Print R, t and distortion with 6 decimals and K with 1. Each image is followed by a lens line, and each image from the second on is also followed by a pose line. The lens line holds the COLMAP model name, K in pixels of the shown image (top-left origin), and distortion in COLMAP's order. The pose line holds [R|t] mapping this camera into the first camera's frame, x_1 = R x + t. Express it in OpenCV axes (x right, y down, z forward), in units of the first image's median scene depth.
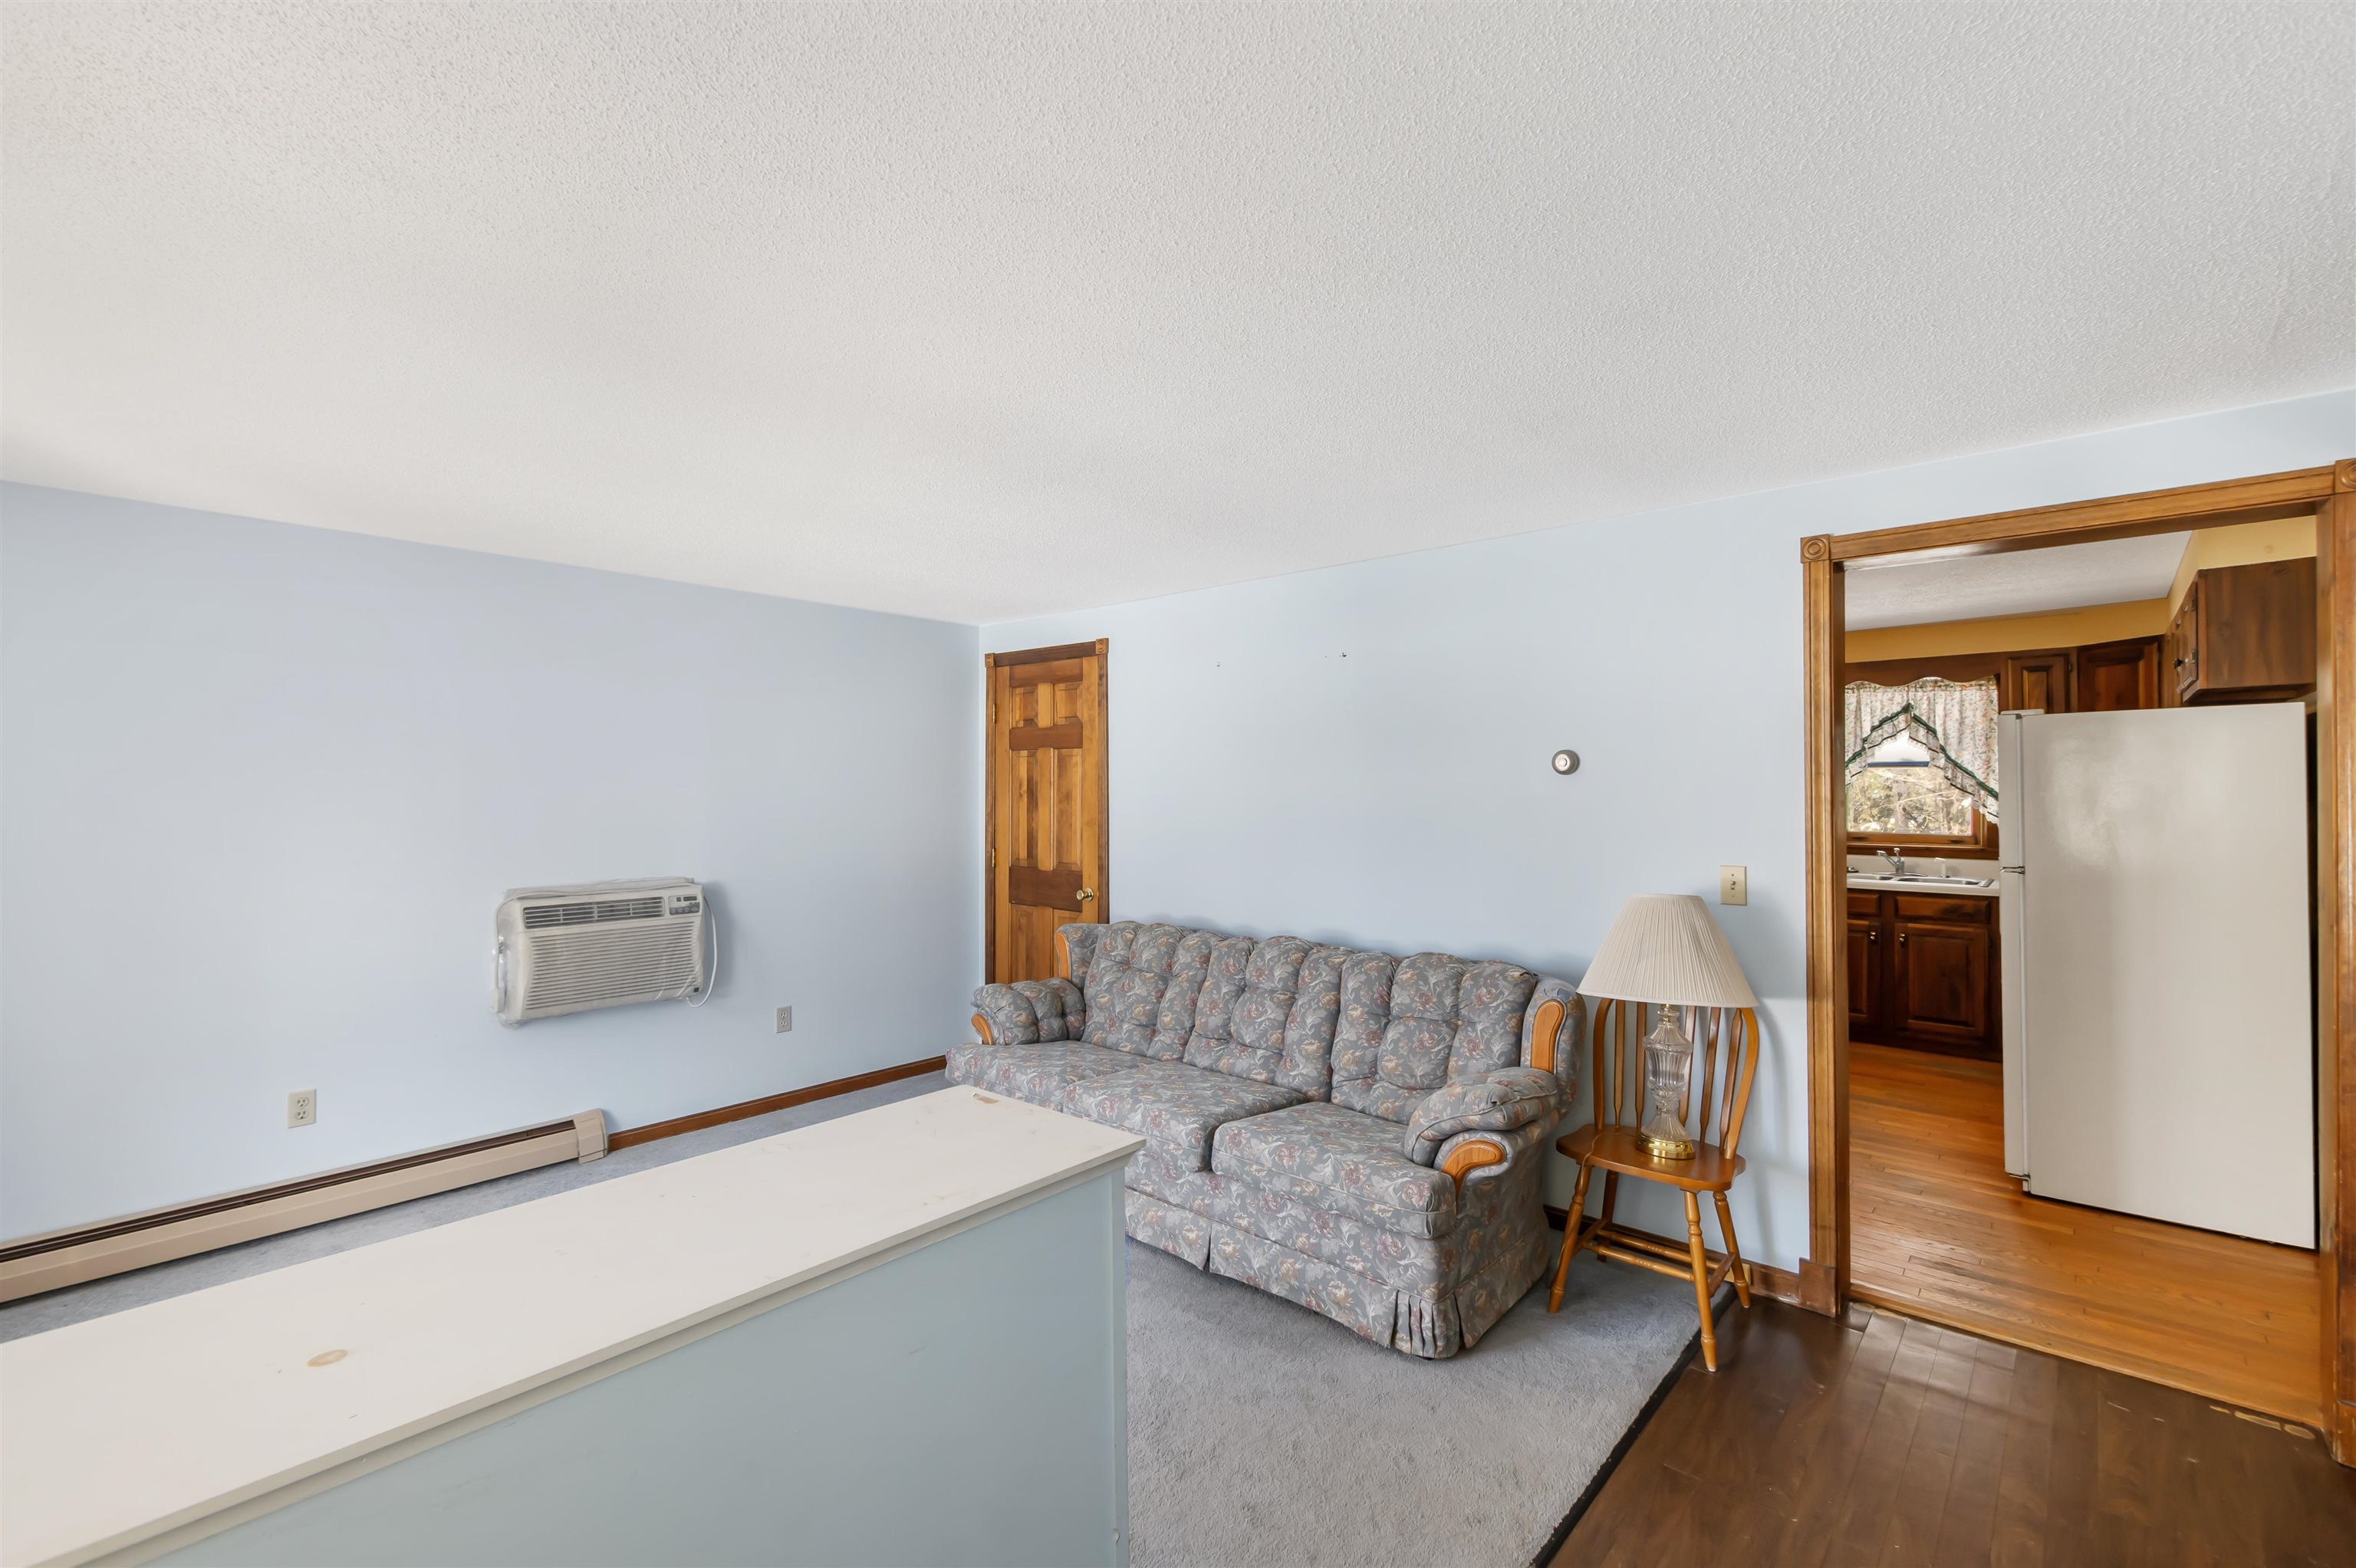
lens RADIAL K [[1014.9, 0, 1184.3], [0, 1014.9, 786.8], [0, 0, 1]] dist [0.002380, -0.000624]
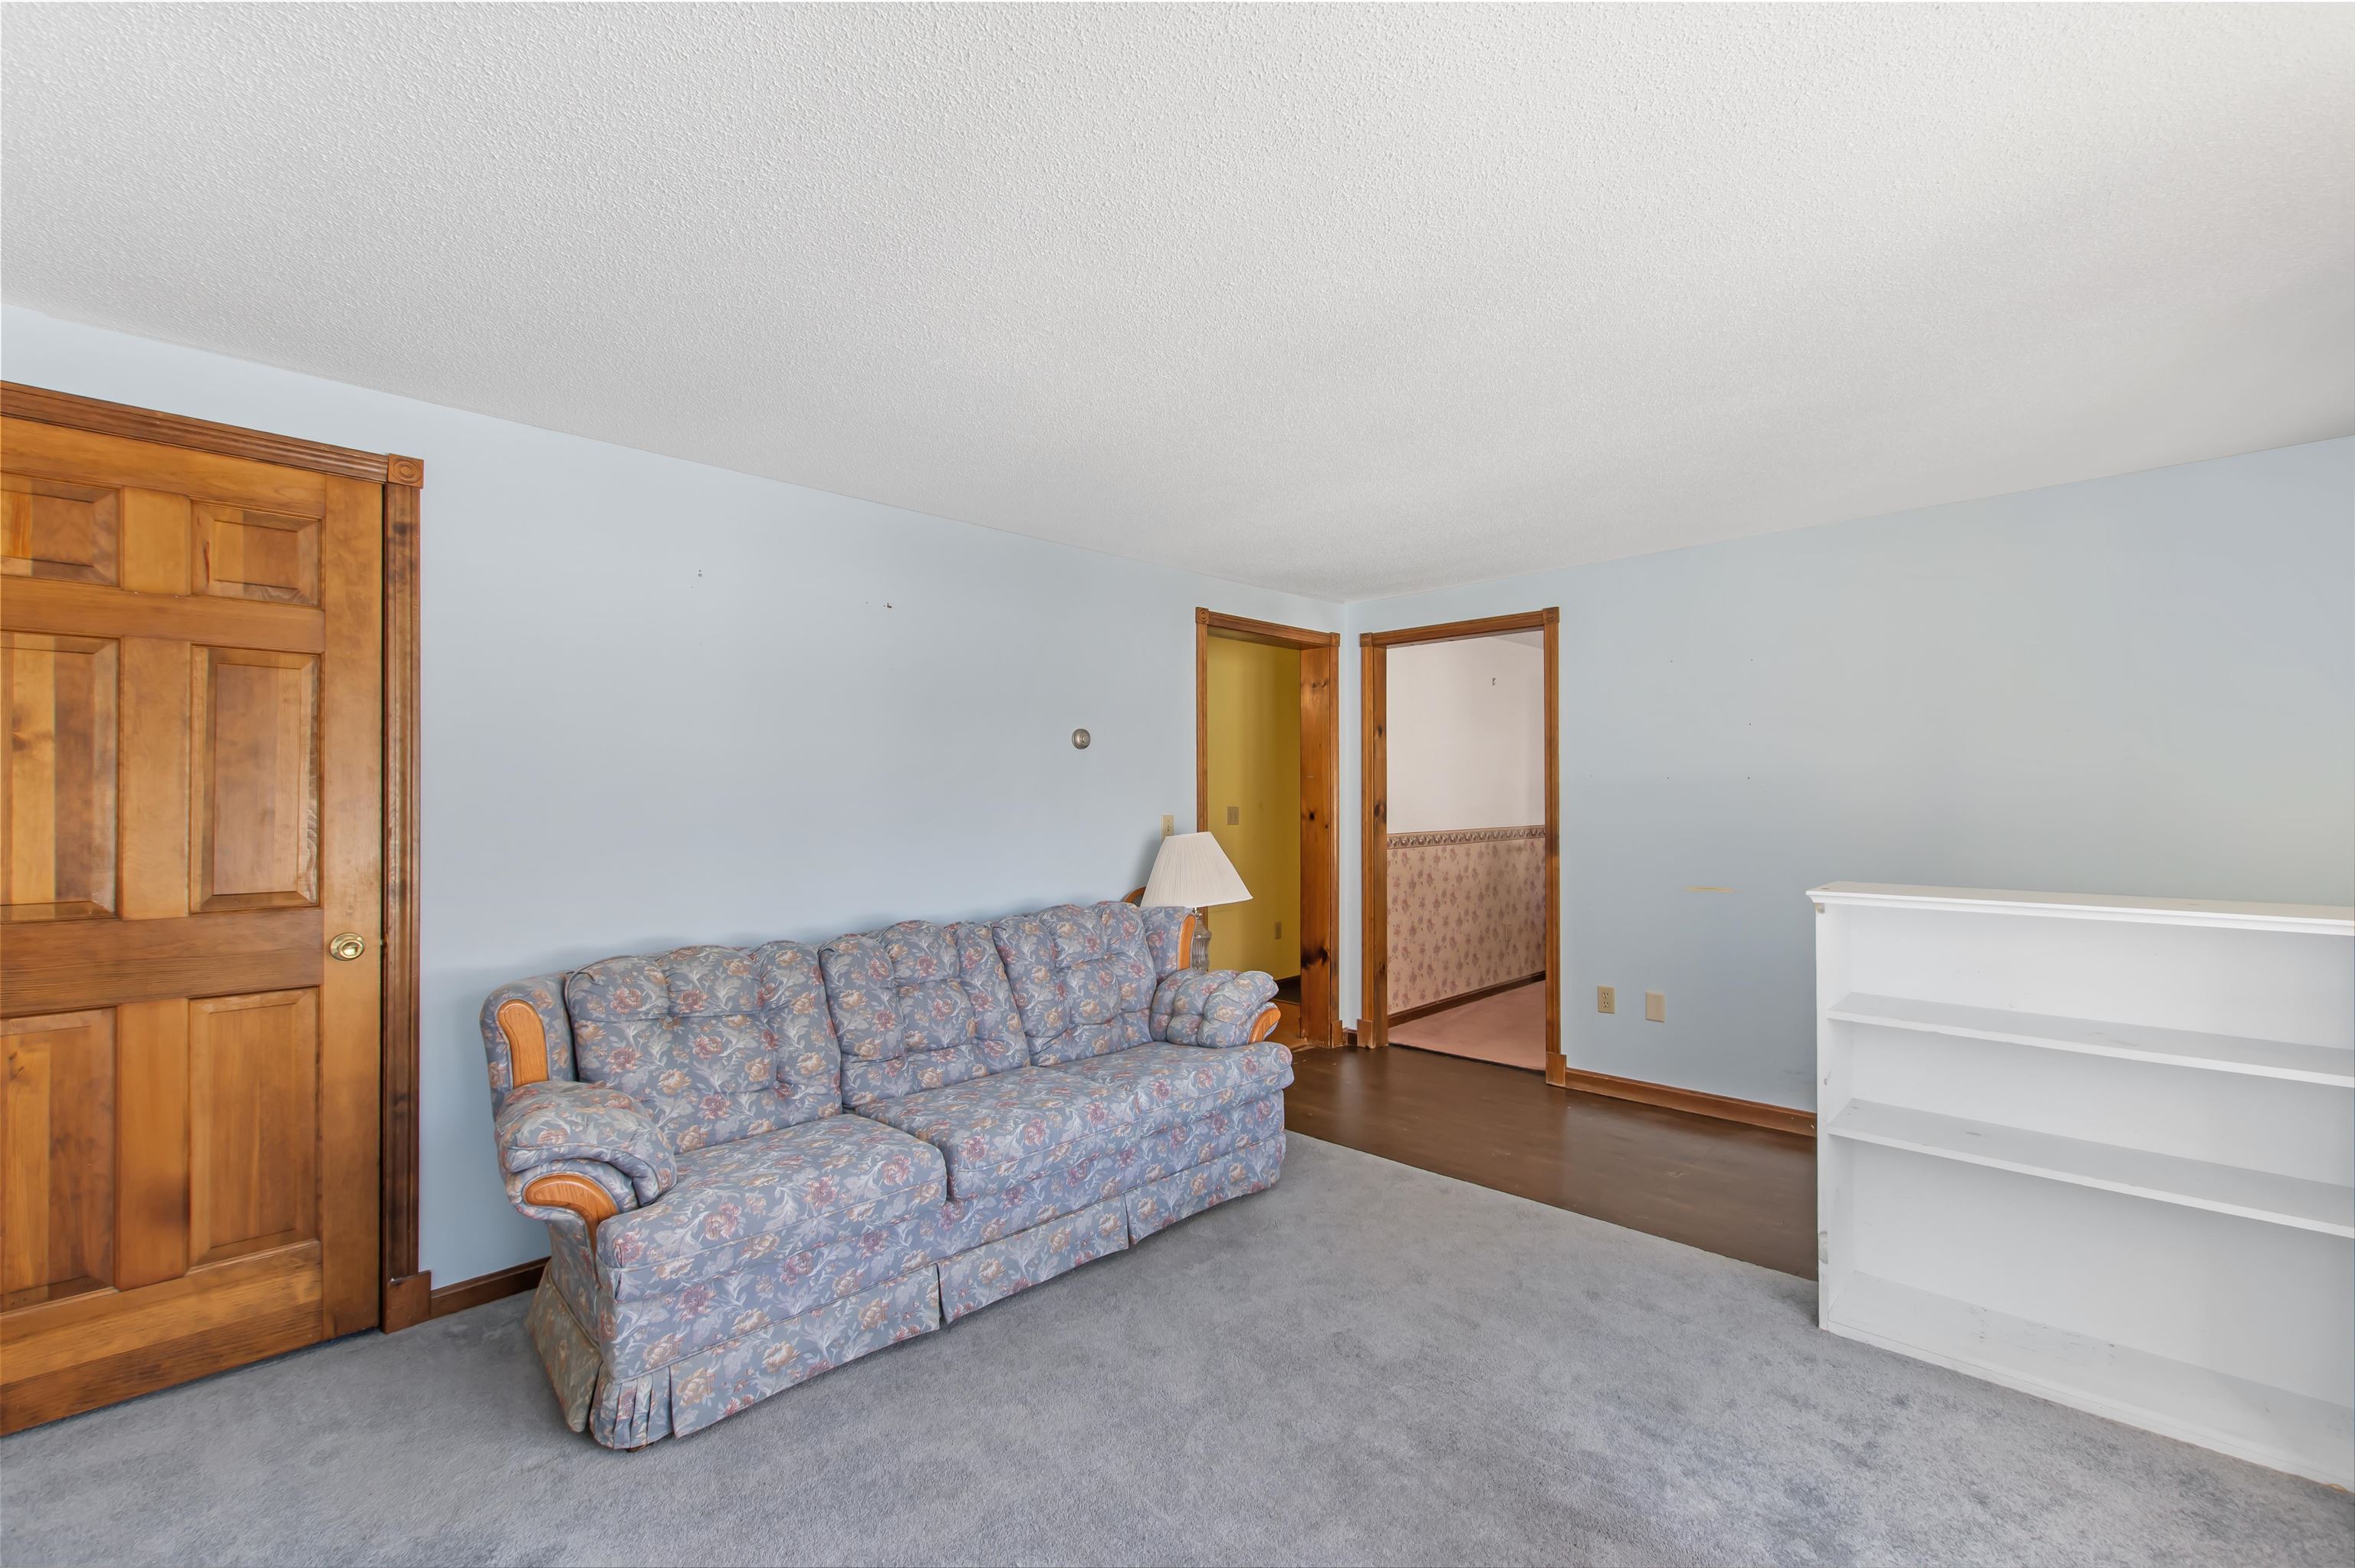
lens RADIAL K [[1014.4, 0, 1194.5], [0, 1014.4, 770.3], [0, 0, 1]] dist [0.002380, -0.000624]
pose [[0.044002, 0.020594, 0.998819, -0.840265], [-0.002159, 0.999787, -0.020519, 0.039075], [-0.999029, -0.001253, 0.044037, 0.794546]]
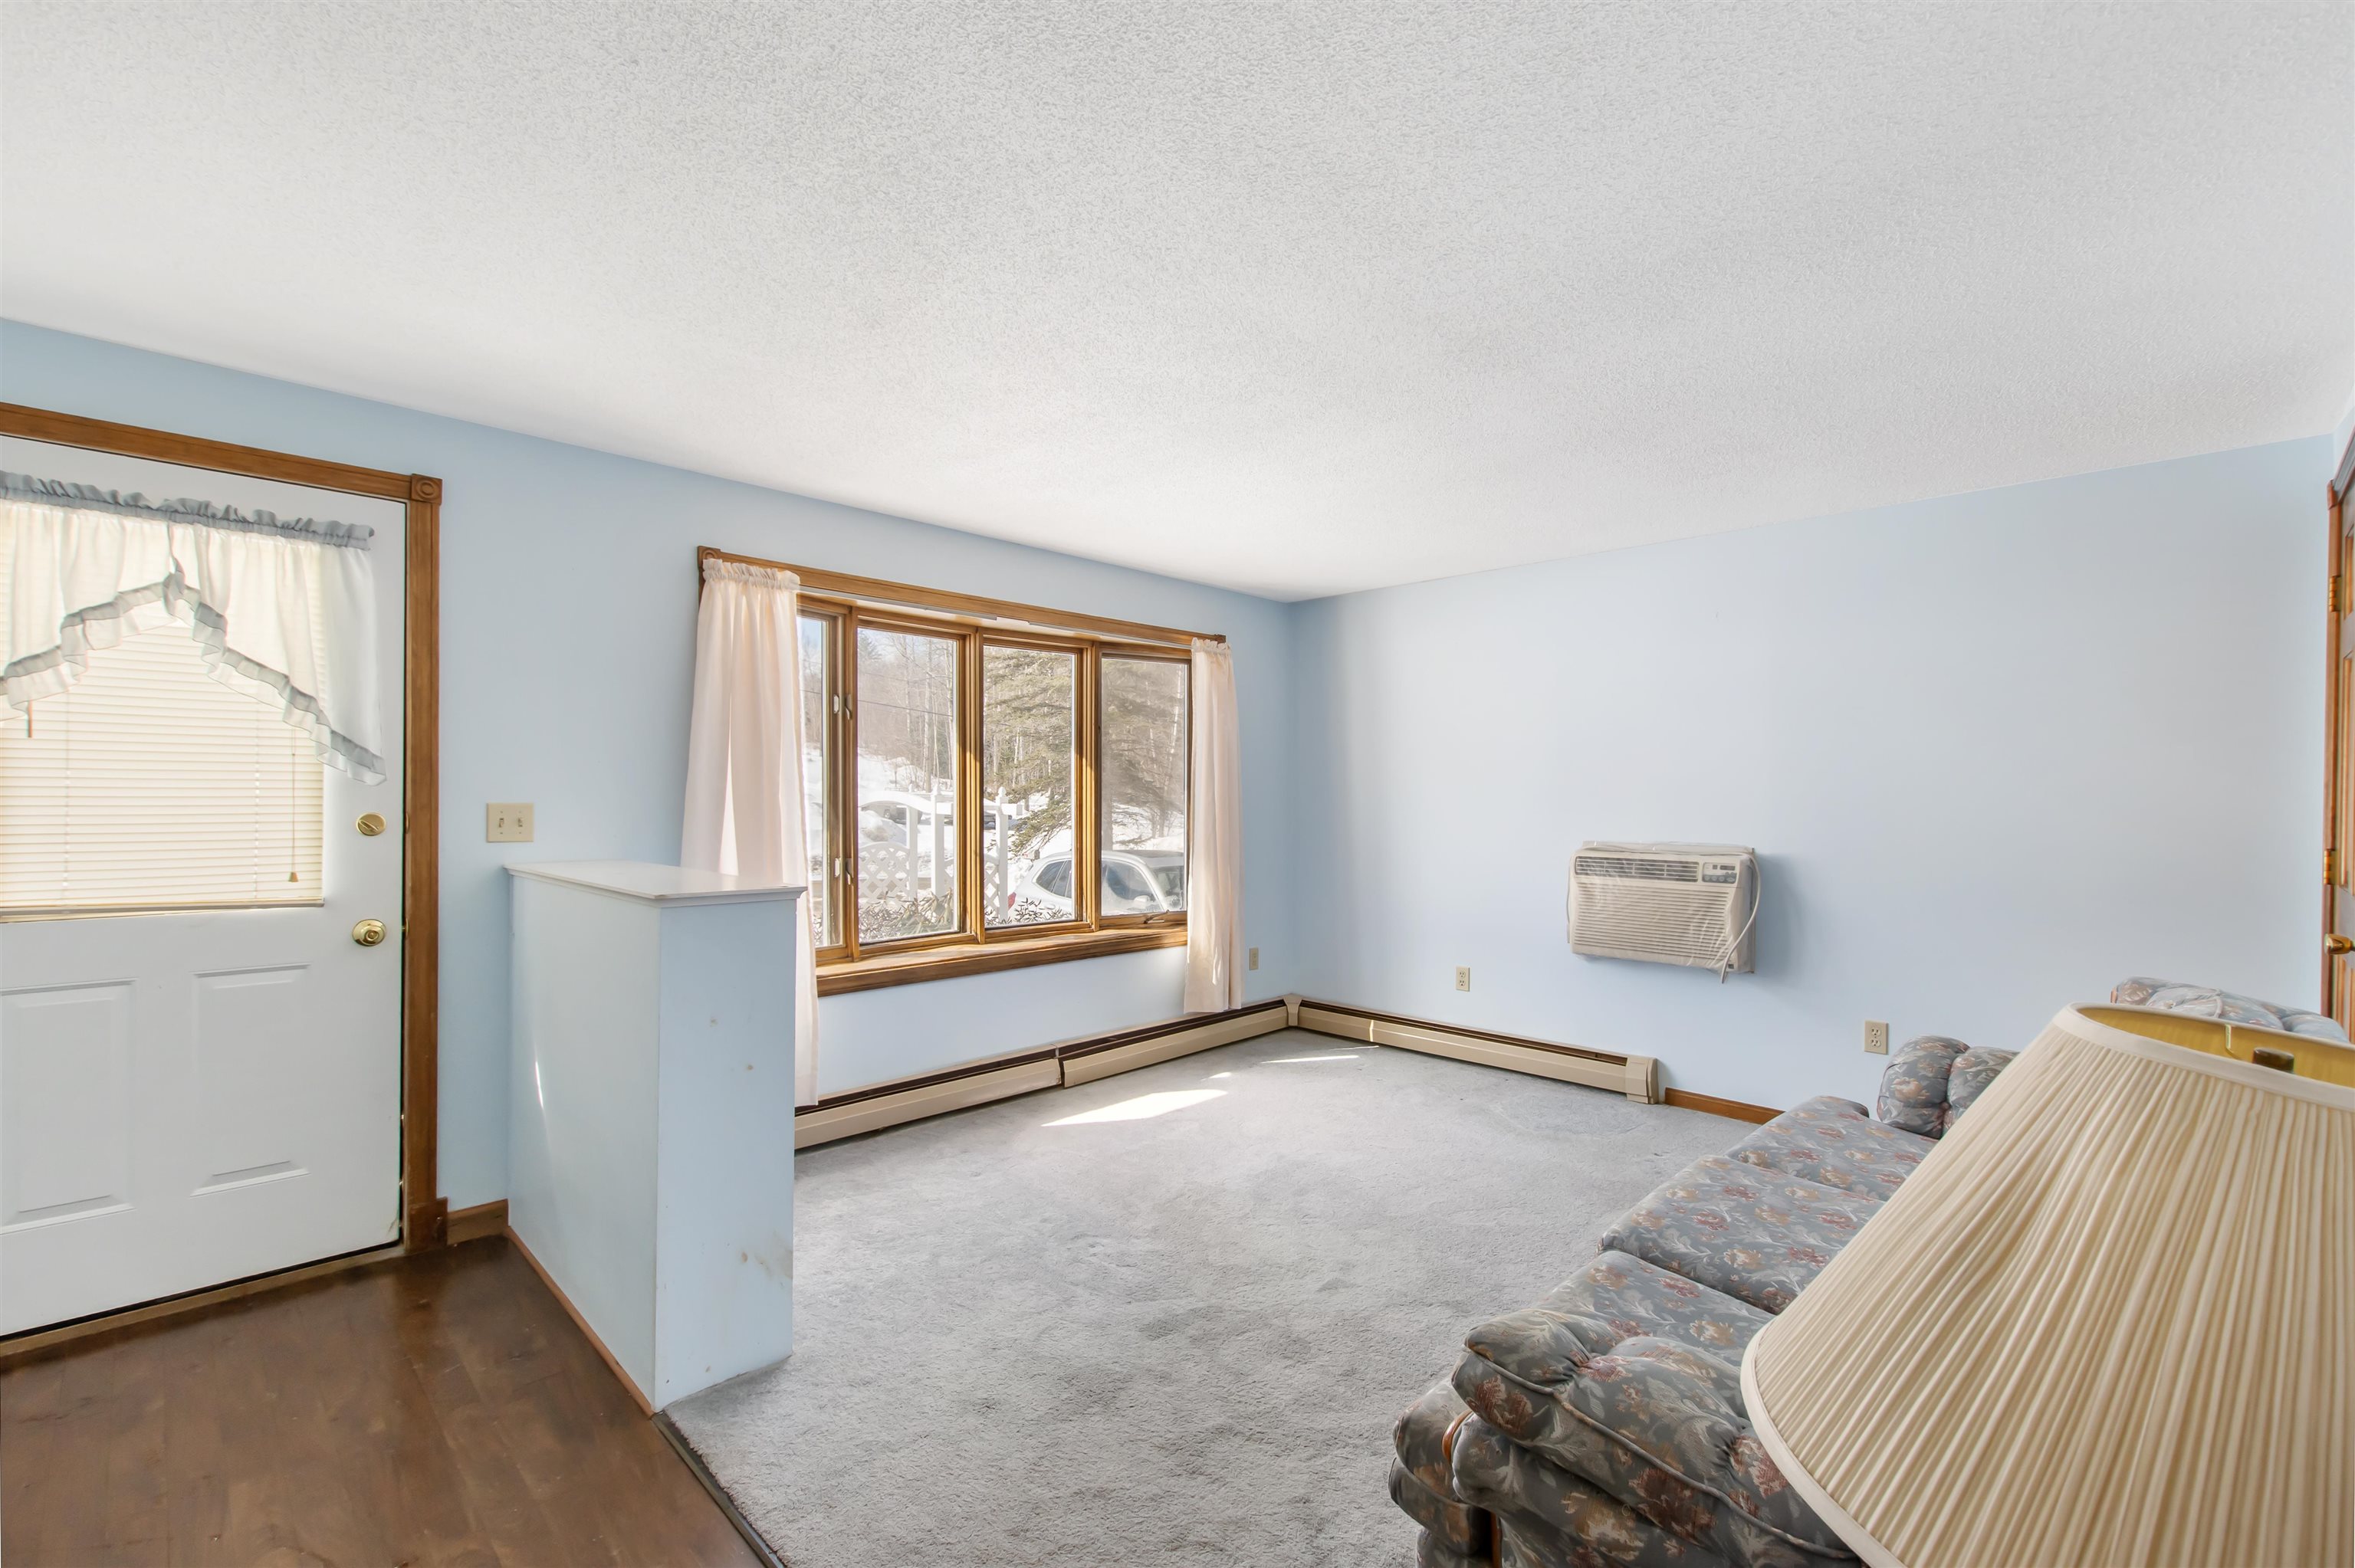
lens RADIAL K [[1014.4, 0, 1177.6], [0, 1014.4, 799.5], [0, 0, 1]] dist [0.002380, -0.000624]
pose [[-0.071665, 0.009184, -0.997386, 0.591495], [0.001586, 0.999957, 0.009093, 0.046428], [0.997427, -0.000930, -0.071677, 0.686746]]
